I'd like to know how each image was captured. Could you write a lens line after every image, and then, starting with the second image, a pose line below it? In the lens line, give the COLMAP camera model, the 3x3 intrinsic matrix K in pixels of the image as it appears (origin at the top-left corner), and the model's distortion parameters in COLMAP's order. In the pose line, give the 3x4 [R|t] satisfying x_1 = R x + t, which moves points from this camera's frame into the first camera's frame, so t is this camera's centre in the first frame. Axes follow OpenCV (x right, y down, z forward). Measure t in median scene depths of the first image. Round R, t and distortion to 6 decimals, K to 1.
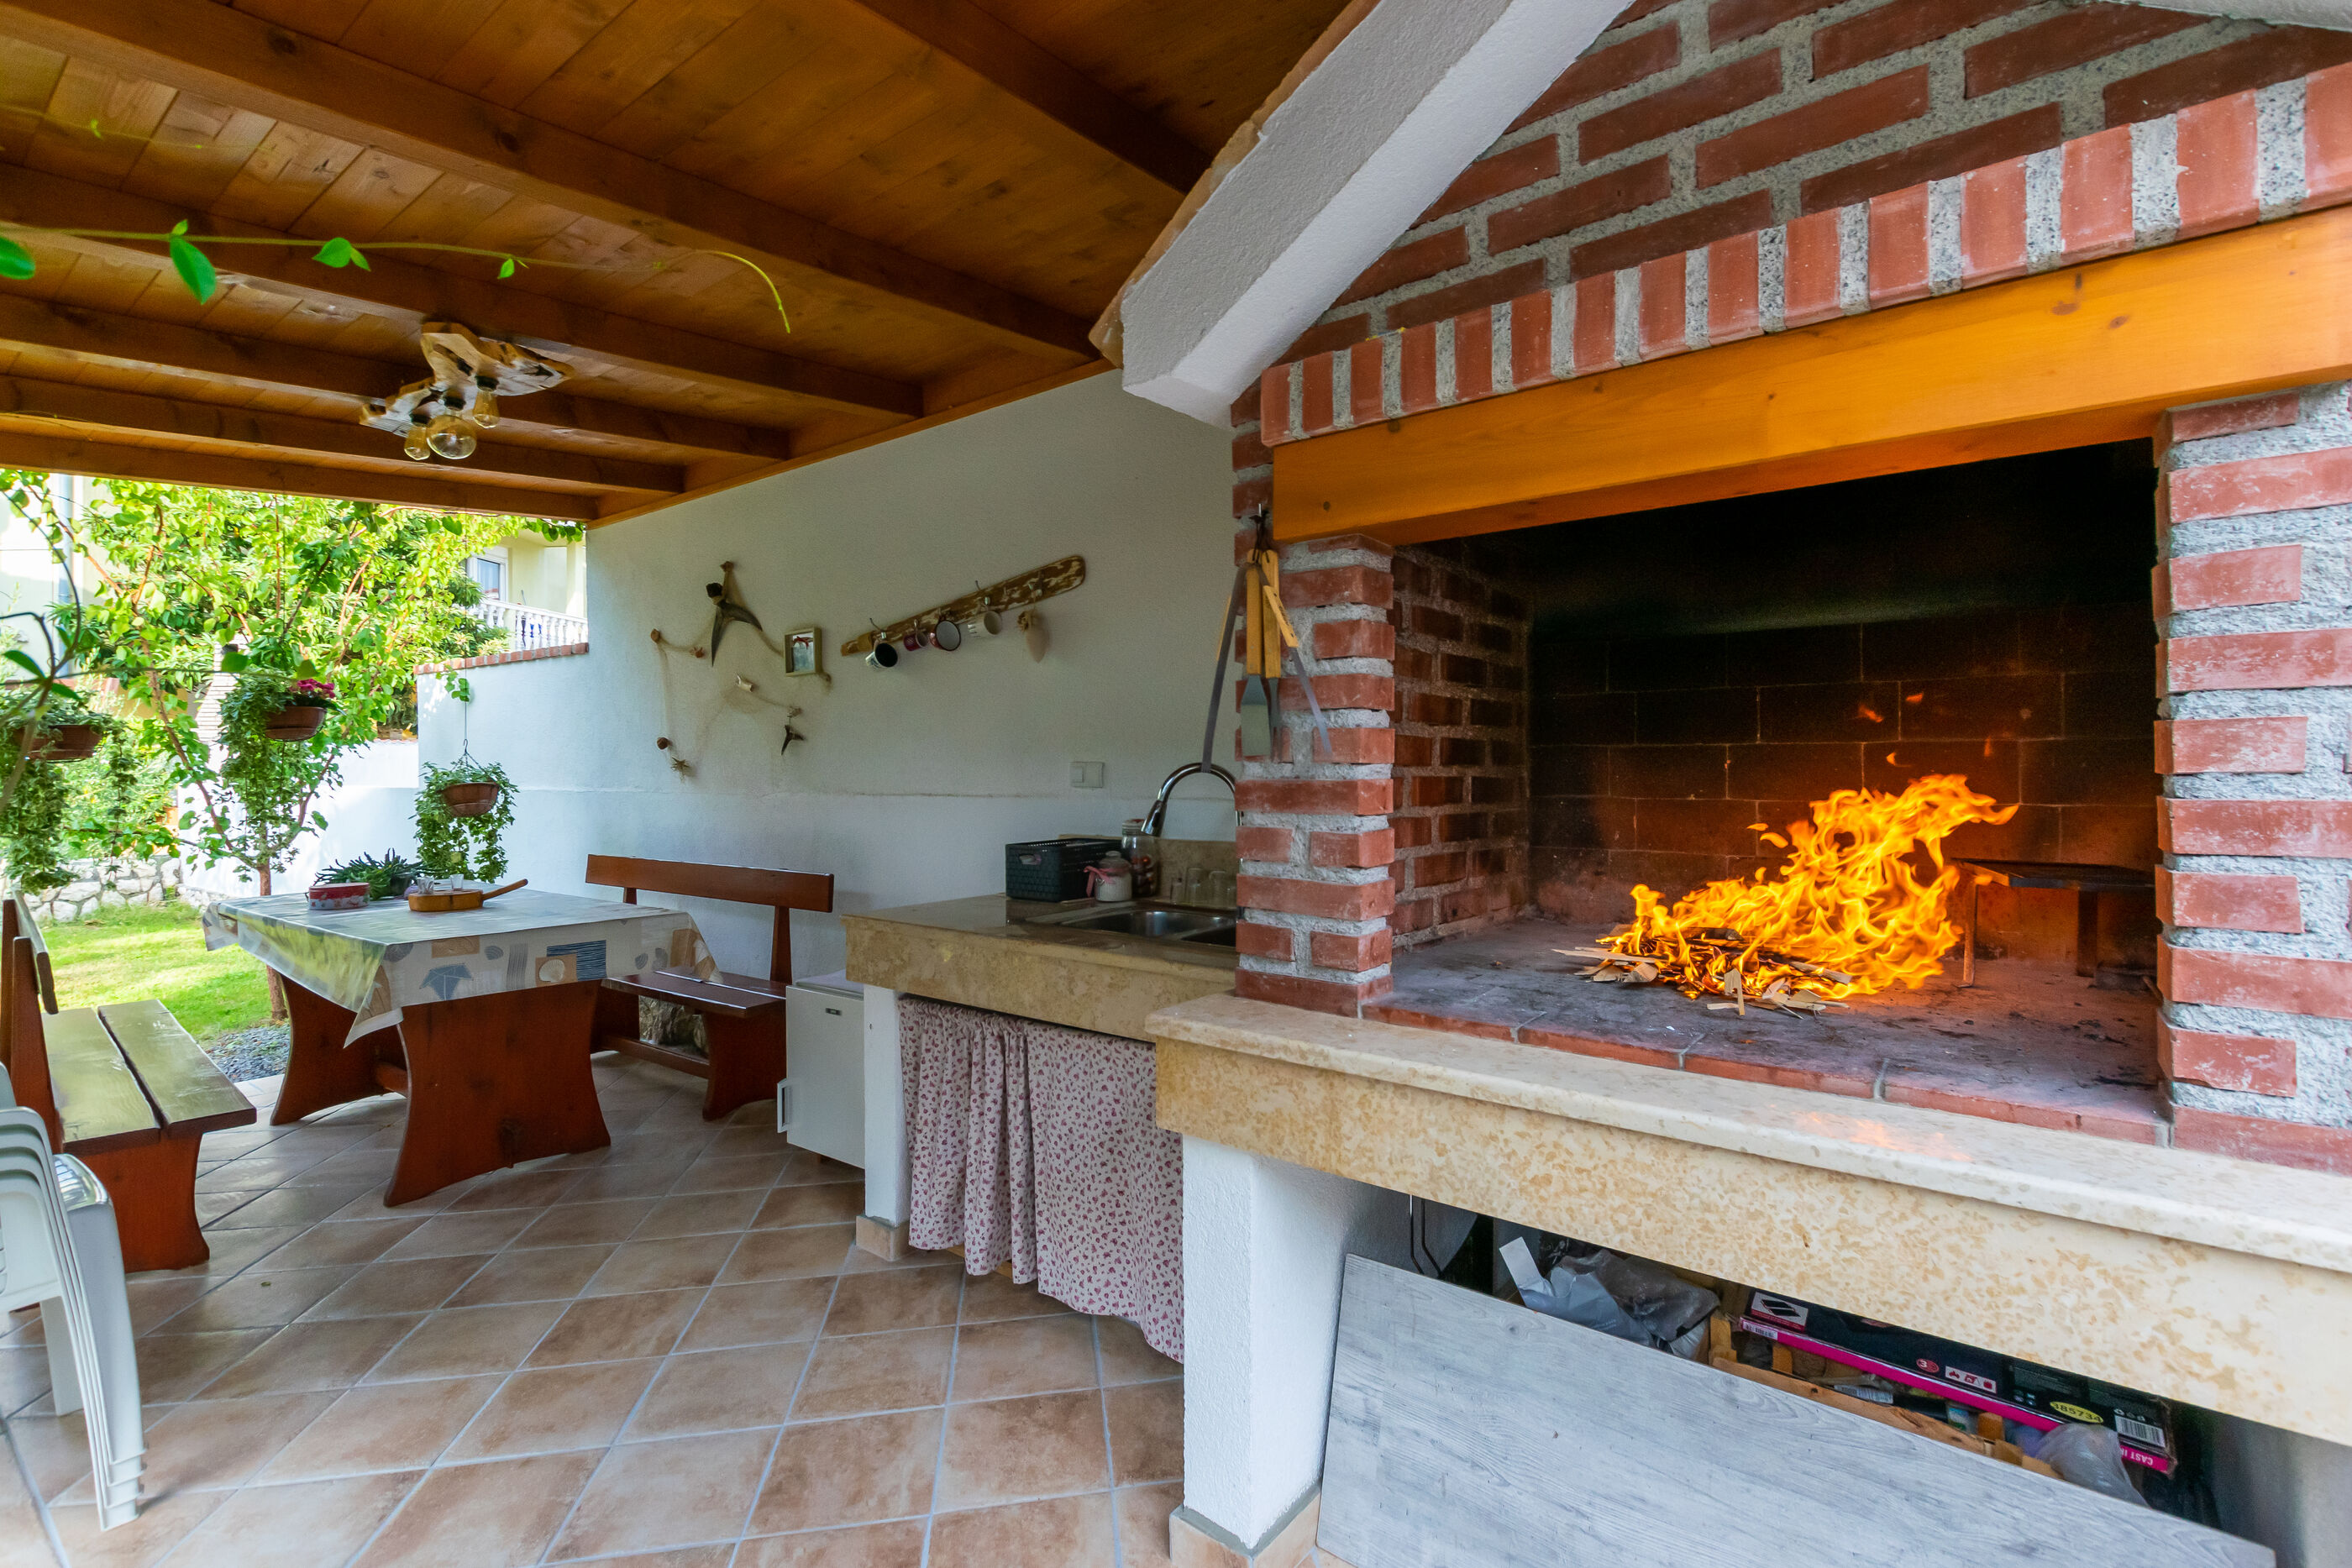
lens RADIAL K [[983.8, 0, 1138.5], [0, 983.8, 775.5], [0, 0, 1]] dist [0.010185, 0.000170]
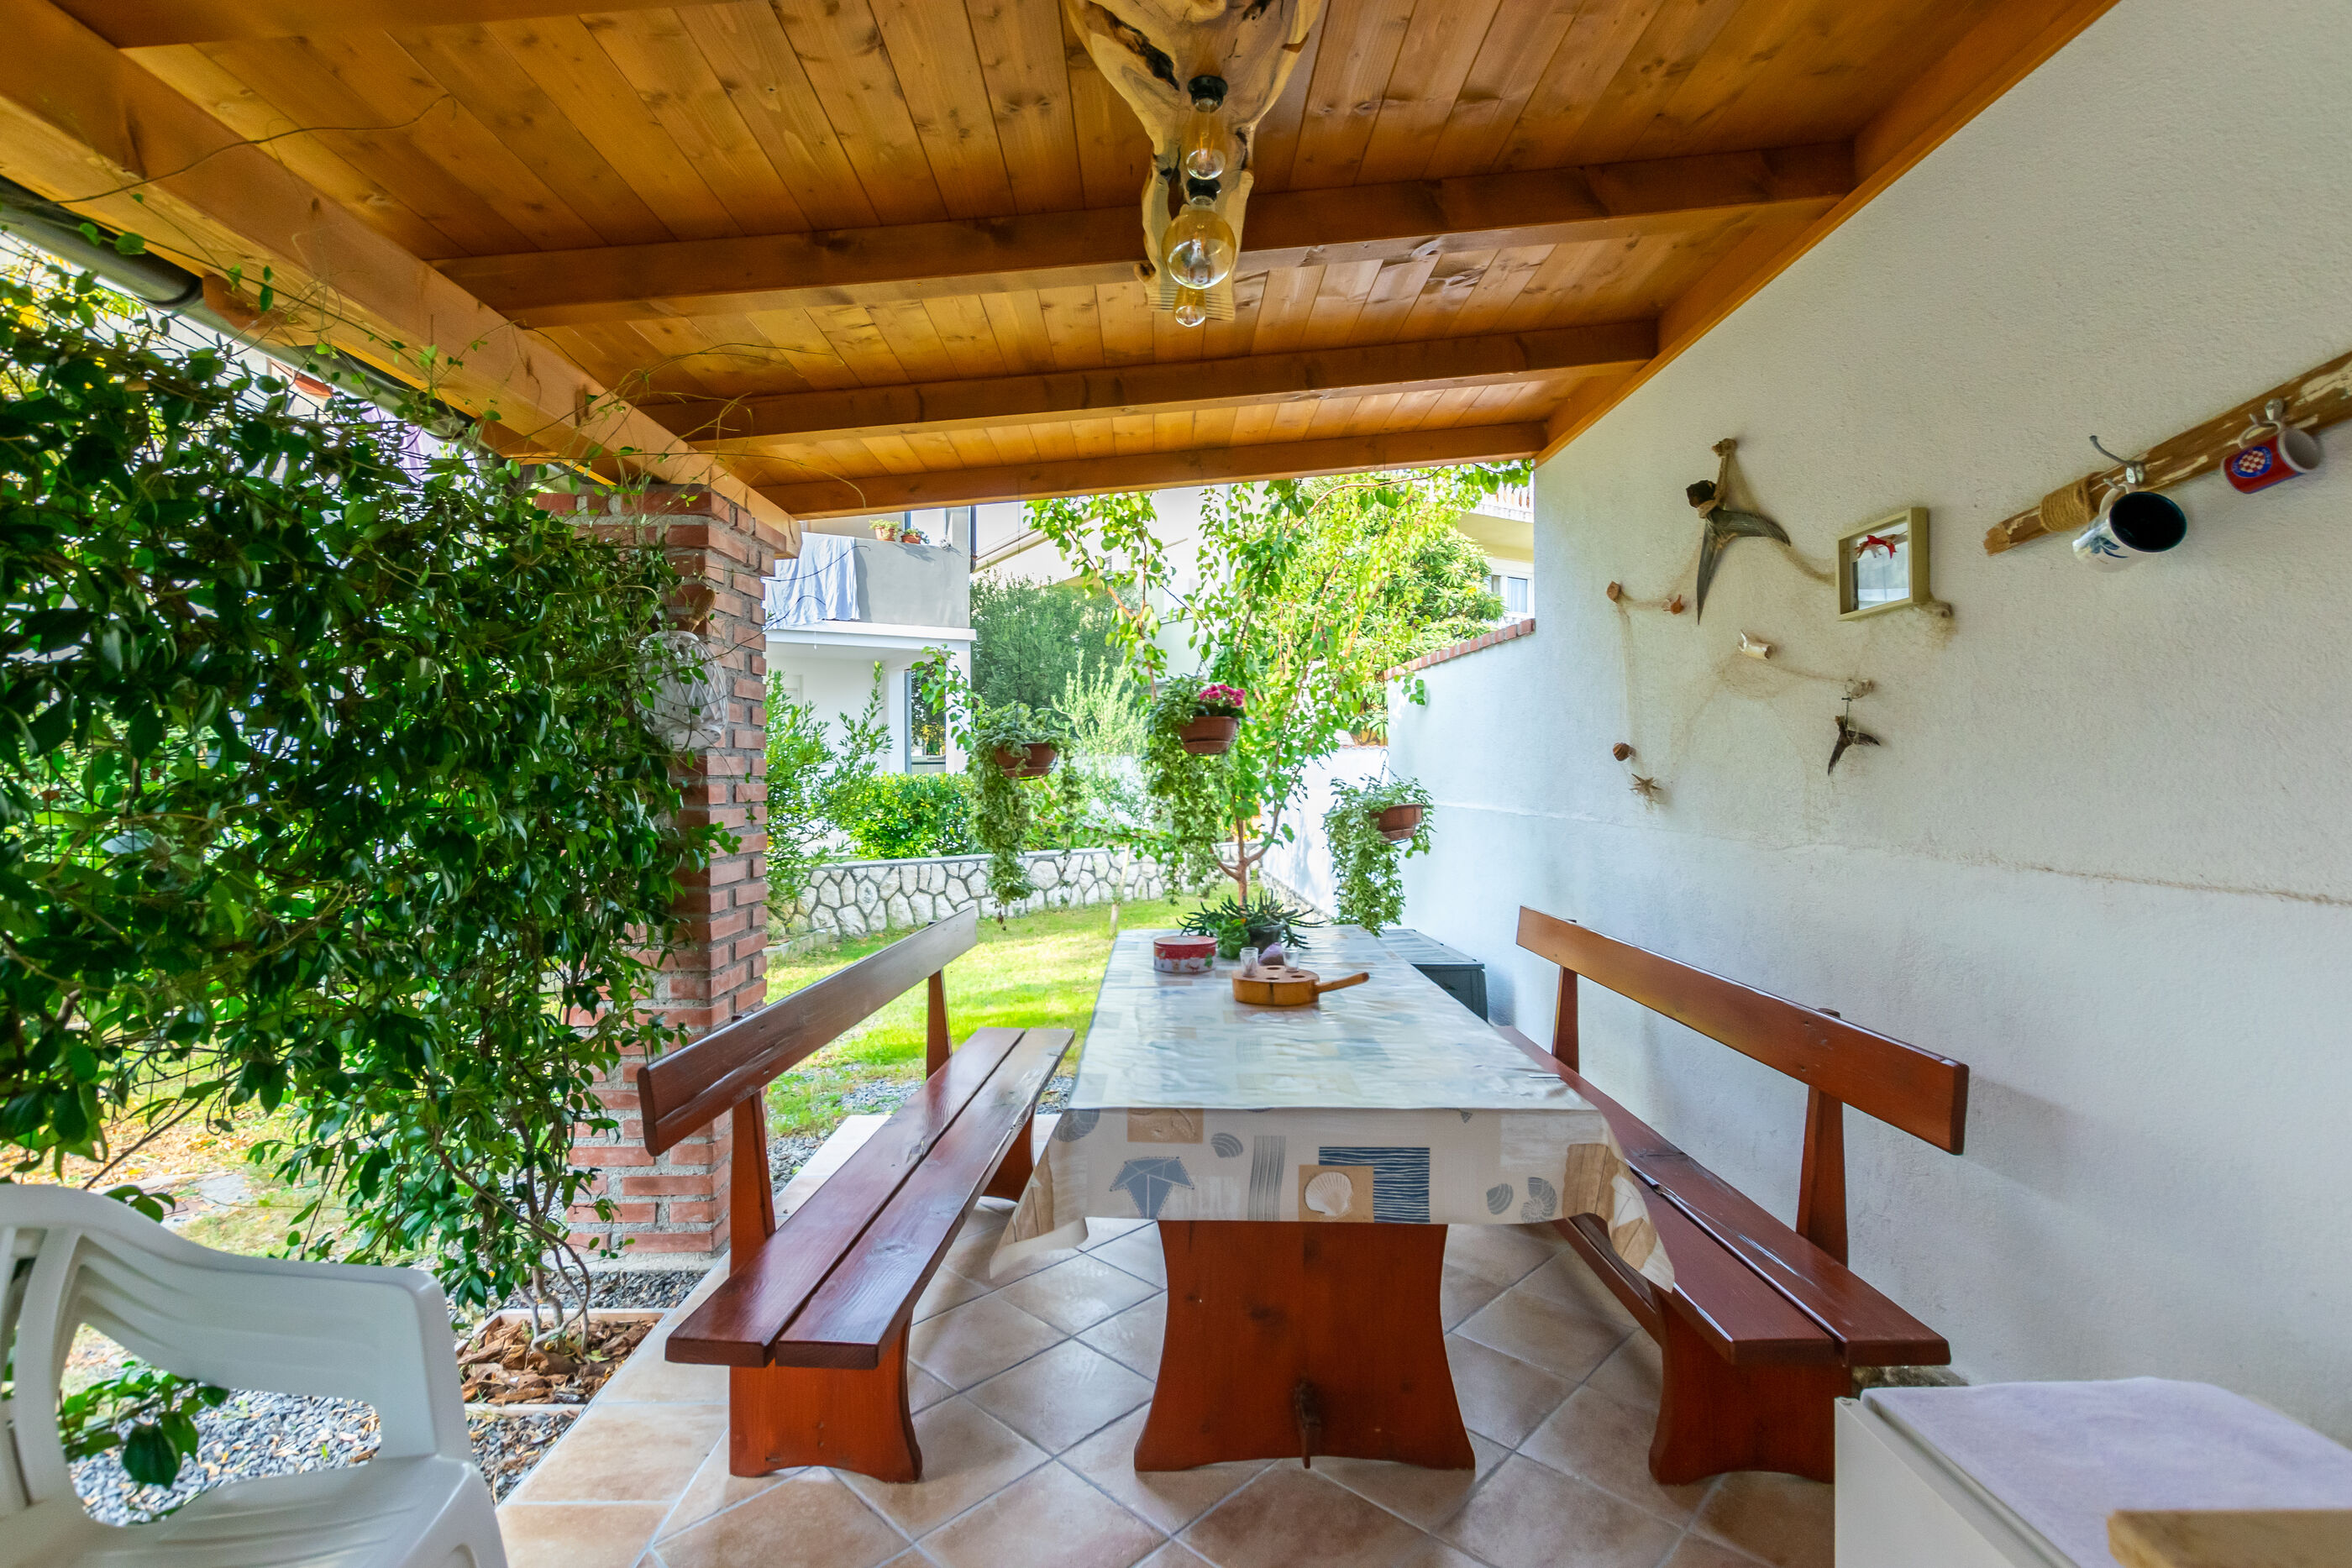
lens RADIAL K [[983.8, 0, 1138.5], [0, 983.8, 775.5], [0, 0, 1]] dist [0.010185, 0.000170]
pose [[0.576969, 0.009699, -0.816708, -0.312073], [-0.010225, 0.999937, 0.004652, -0.039936], [0.816702, 0.005667, 0.577032, 0.859196]]
